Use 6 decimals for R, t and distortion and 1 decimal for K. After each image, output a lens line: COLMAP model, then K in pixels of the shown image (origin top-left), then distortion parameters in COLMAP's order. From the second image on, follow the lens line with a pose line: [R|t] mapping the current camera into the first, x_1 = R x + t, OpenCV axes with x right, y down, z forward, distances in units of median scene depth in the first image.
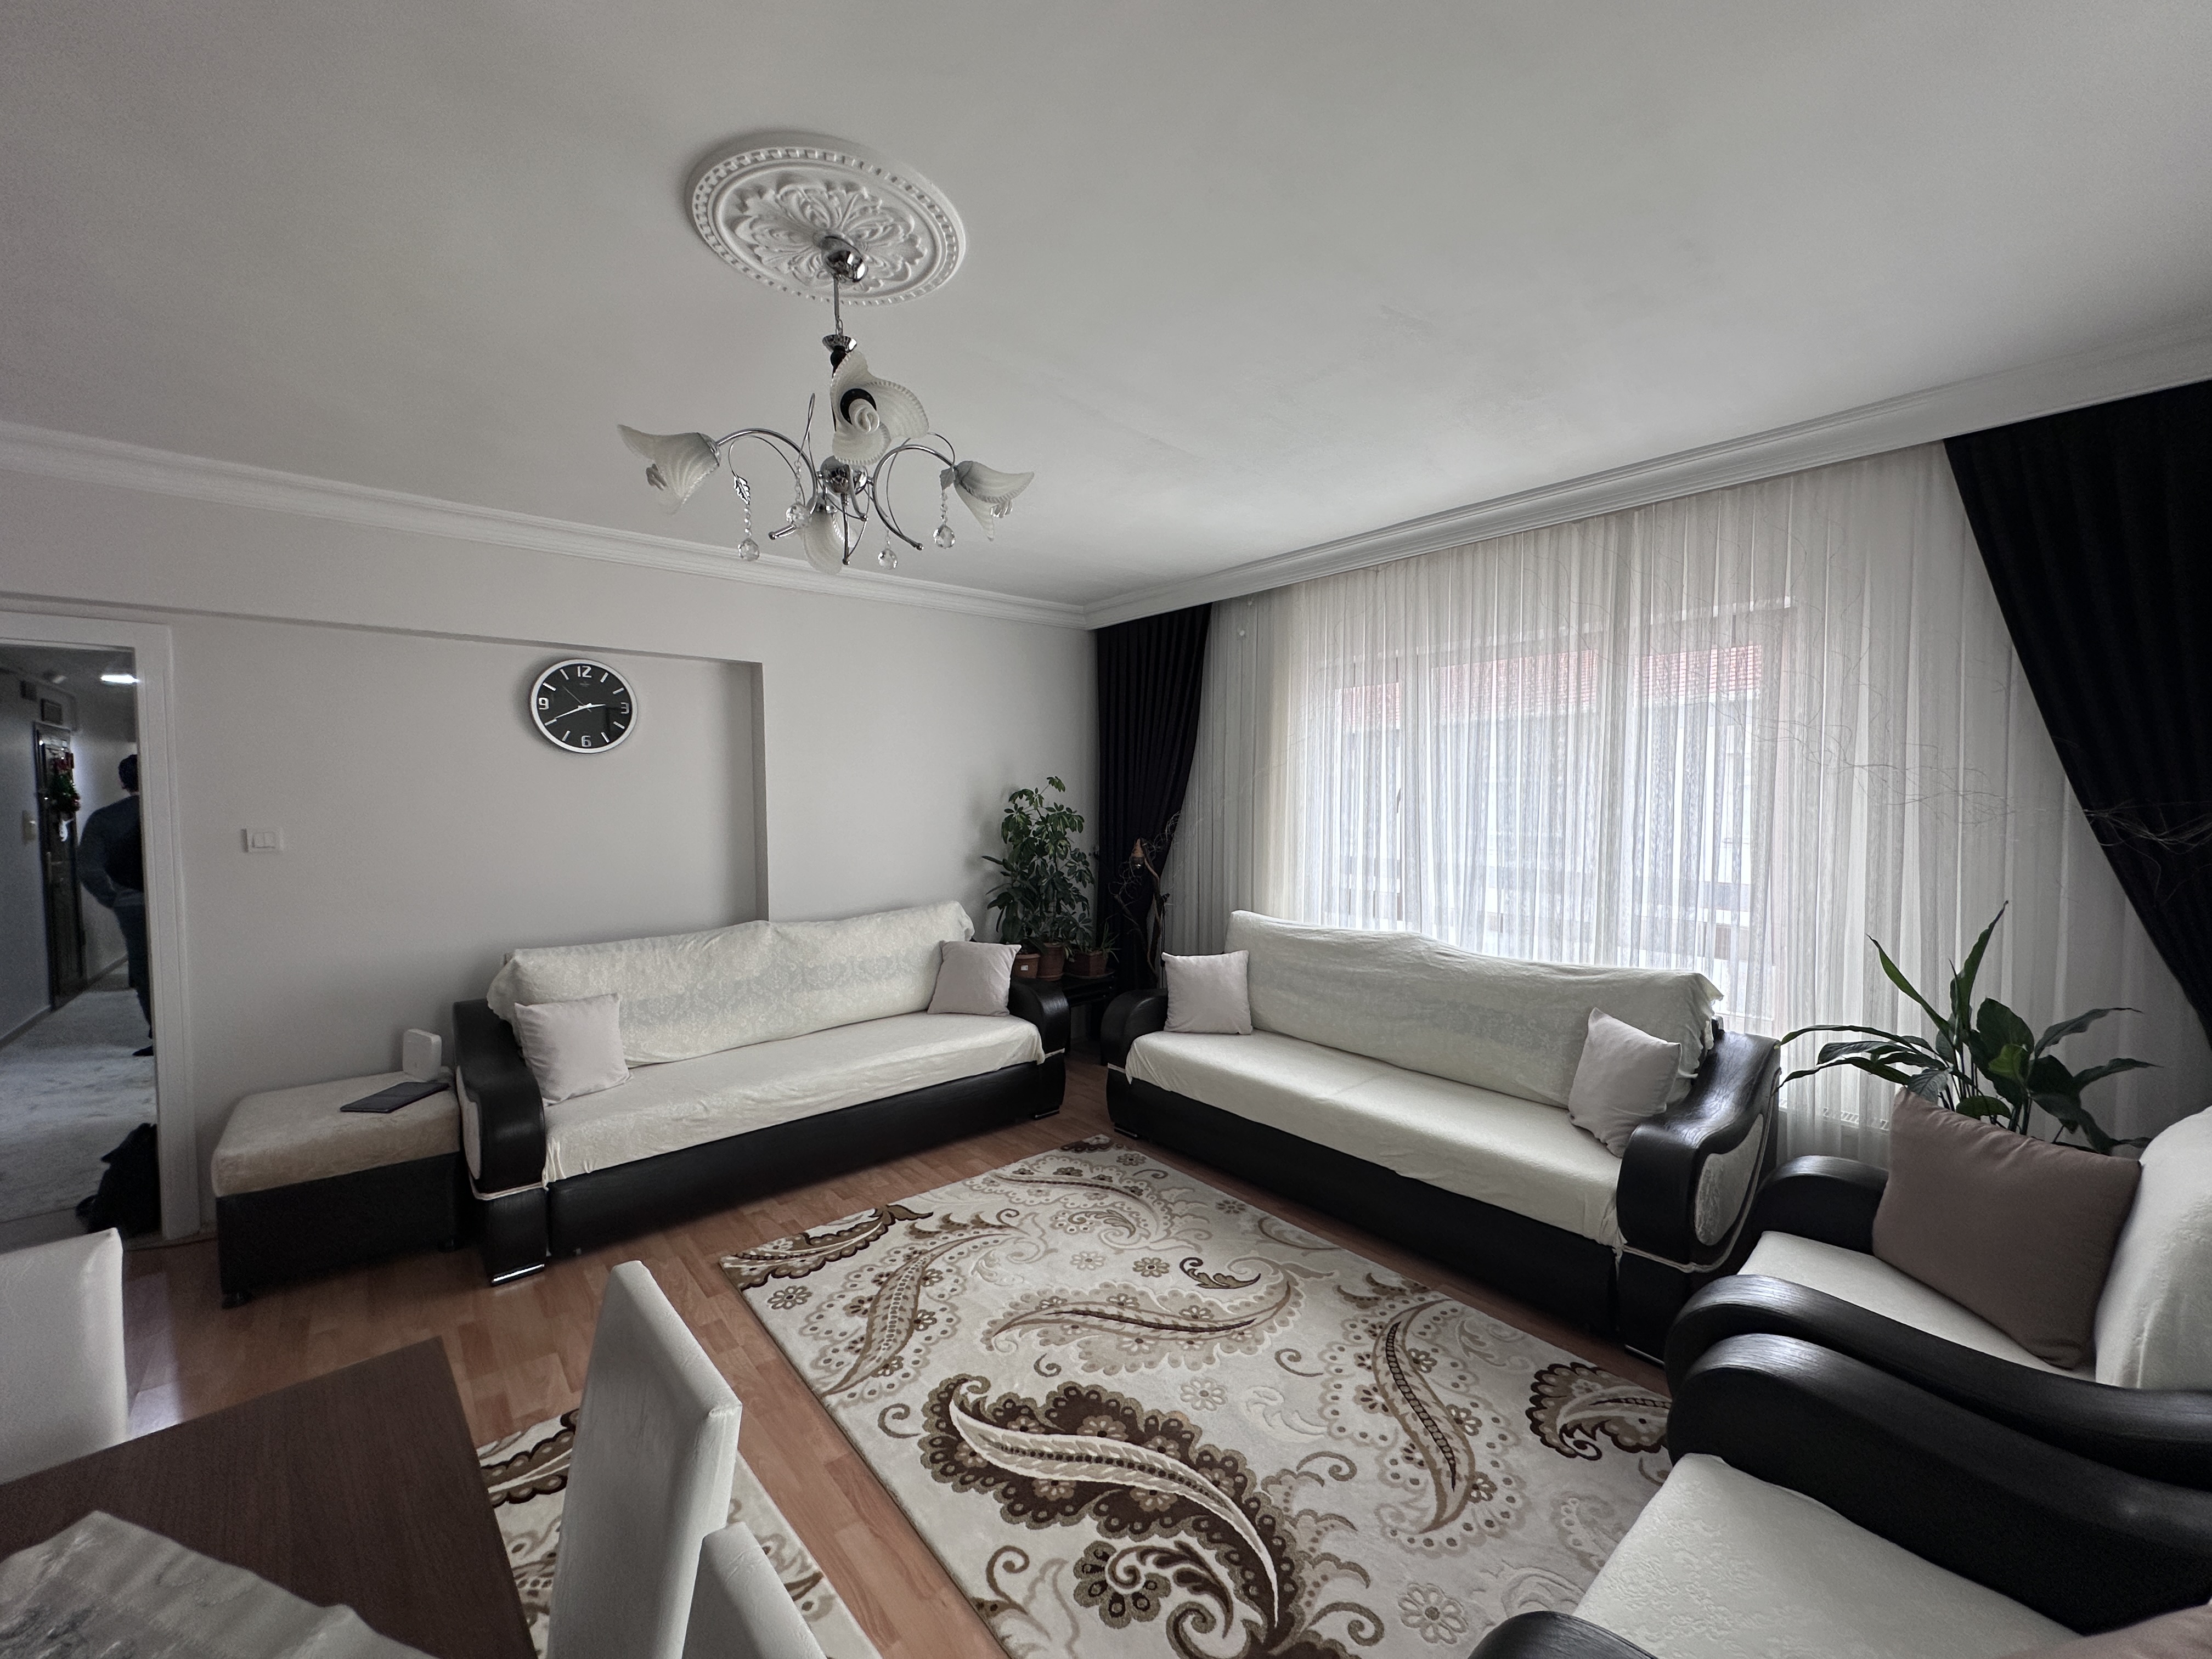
lens RADIAL K [[884.4, 0, 1105.5], [0, 884.4, 835.8], [0, 0, 1]] dist [-0.003024, 0.000430]
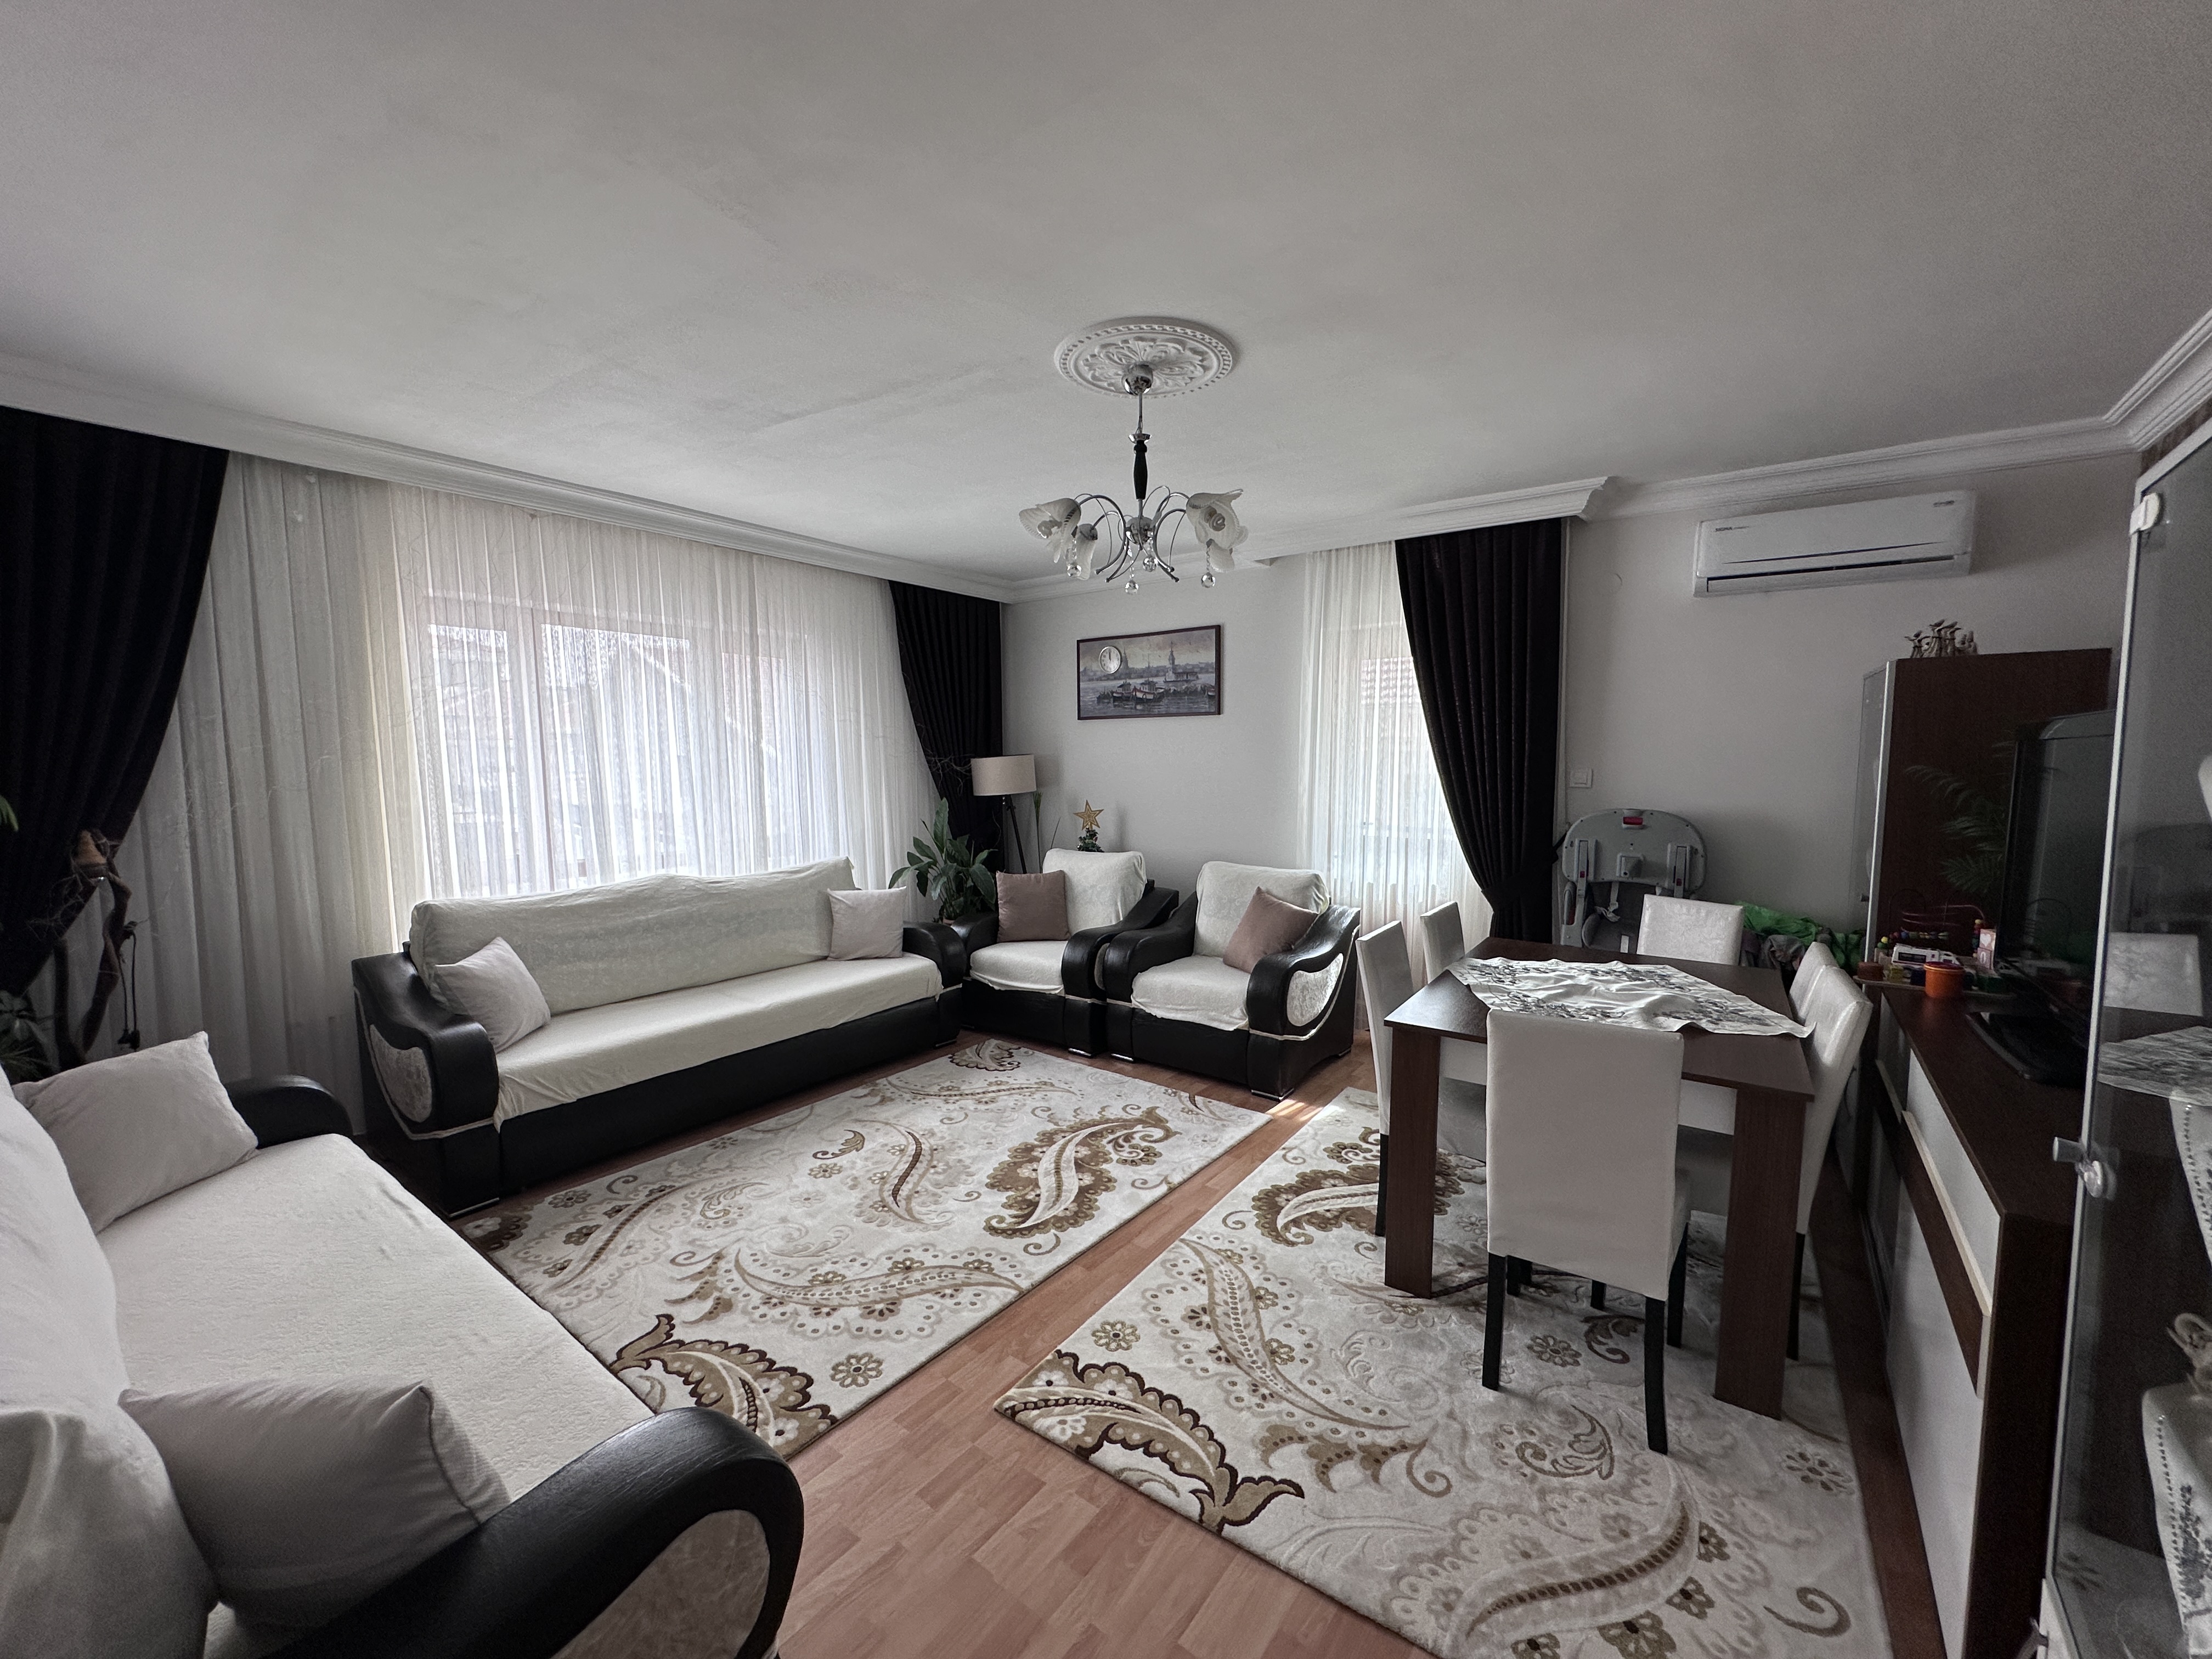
lens RADIAL K [[884.4, 0, 1105.9], [0, 884.4, 833.7], [0, 0, 1]] dist [-0.003024, 0.000430]
pose [[-0.217054, -0.086157, 0.972350, -1.178047], [0.047188, 0.994007, 0.098610, -0.035110], [-0.975018, 0.067287, -0.211687, 0.937744]]
